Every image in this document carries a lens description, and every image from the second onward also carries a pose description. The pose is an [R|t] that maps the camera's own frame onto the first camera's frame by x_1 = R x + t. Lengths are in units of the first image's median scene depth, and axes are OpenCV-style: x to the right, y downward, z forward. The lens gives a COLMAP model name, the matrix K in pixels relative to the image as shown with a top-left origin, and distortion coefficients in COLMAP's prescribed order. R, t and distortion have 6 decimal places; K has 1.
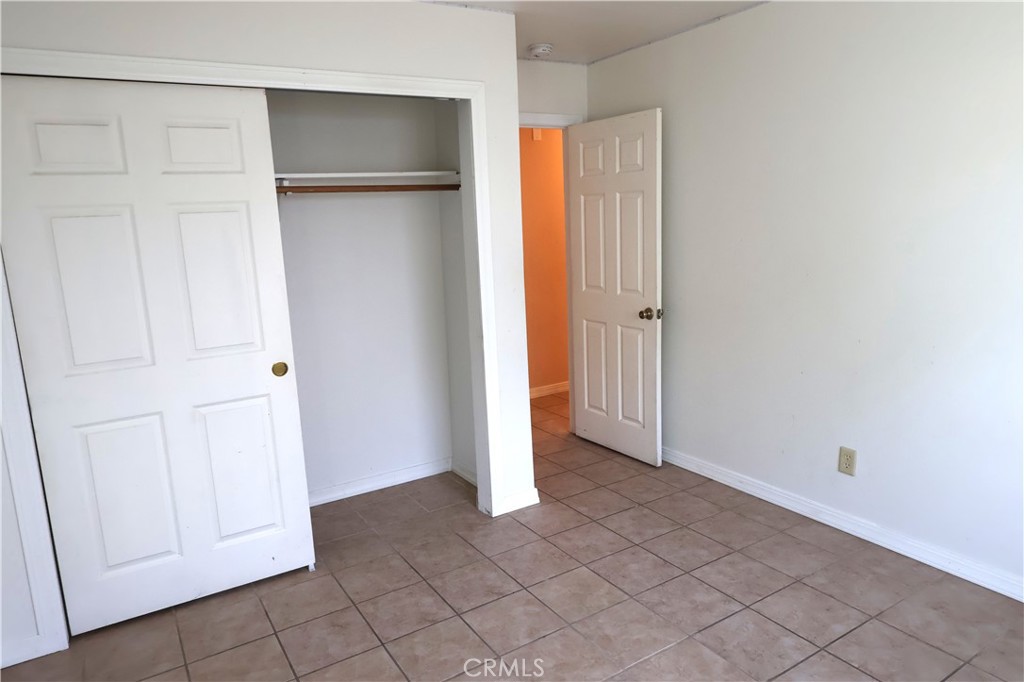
lens RADIAL K [[664.2, 0, 508.2], [0, 664.2, 341.5], [0, 0, 1]] dist [-0.007855, 0.000764]
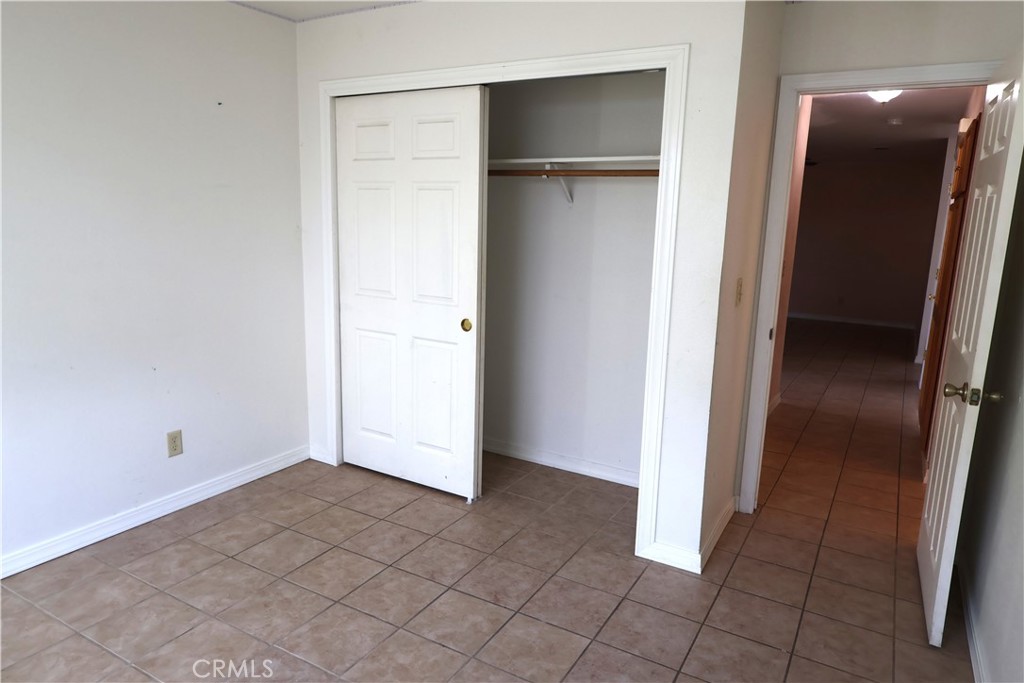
lens RADIAL K [[664.2, 0, 509.2], [0, 664.2, 339.8], [0, 0, 1]] dist [-0.007855, 0.000764]
pose [[0.461617, 0.227196, -0.857492, 0.715839], [-0.209164, 0.967267, 0.143681, -0.120378], [0.862067, 0.113031, 0.494028, 0.492325]]
